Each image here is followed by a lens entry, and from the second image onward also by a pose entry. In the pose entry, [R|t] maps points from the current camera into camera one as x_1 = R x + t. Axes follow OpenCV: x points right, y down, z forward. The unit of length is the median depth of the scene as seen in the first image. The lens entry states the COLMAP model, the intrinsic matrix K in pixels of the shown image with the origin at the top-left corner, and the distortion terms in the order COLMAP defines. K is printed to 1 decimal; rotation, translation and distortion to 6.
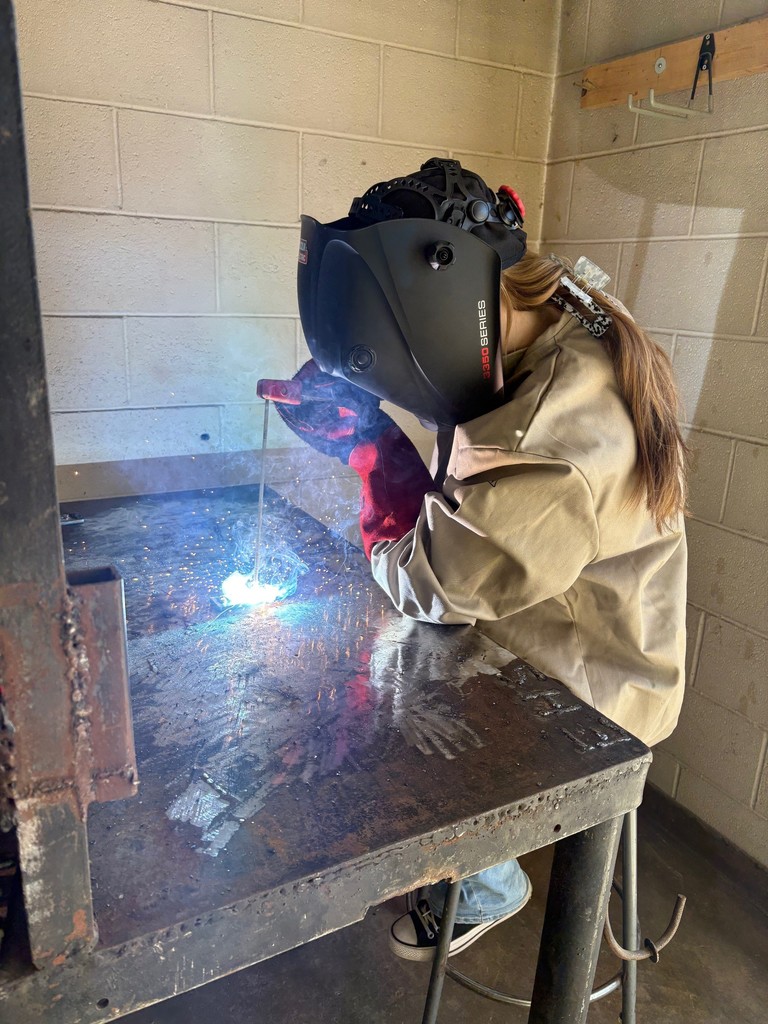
lens RADIAL K [[769.5, 0, 384.2], [0, 769.5, 512.6], [0, 0, 1]] dist [0.010202, 0.002424]
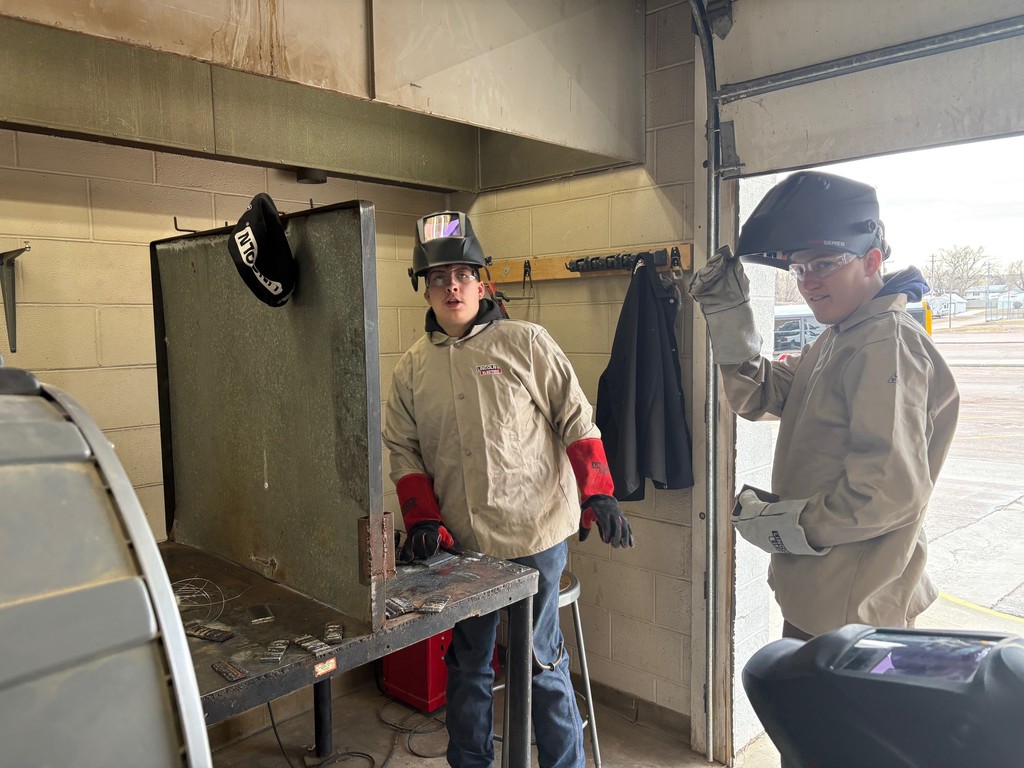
lens RADIAL K [[769.5, 0, 512.0], [0, 769.5, 383.2], [0, 0, 1]] dist [0.010202, 0.002424]
pose [[0.950799, -0.071937, 0.301342, -0.634064], [0.131767, 0.974208, -0.183186, 0.170799], [-0.280392, 0.213880, 0.935754, -2.041014]]
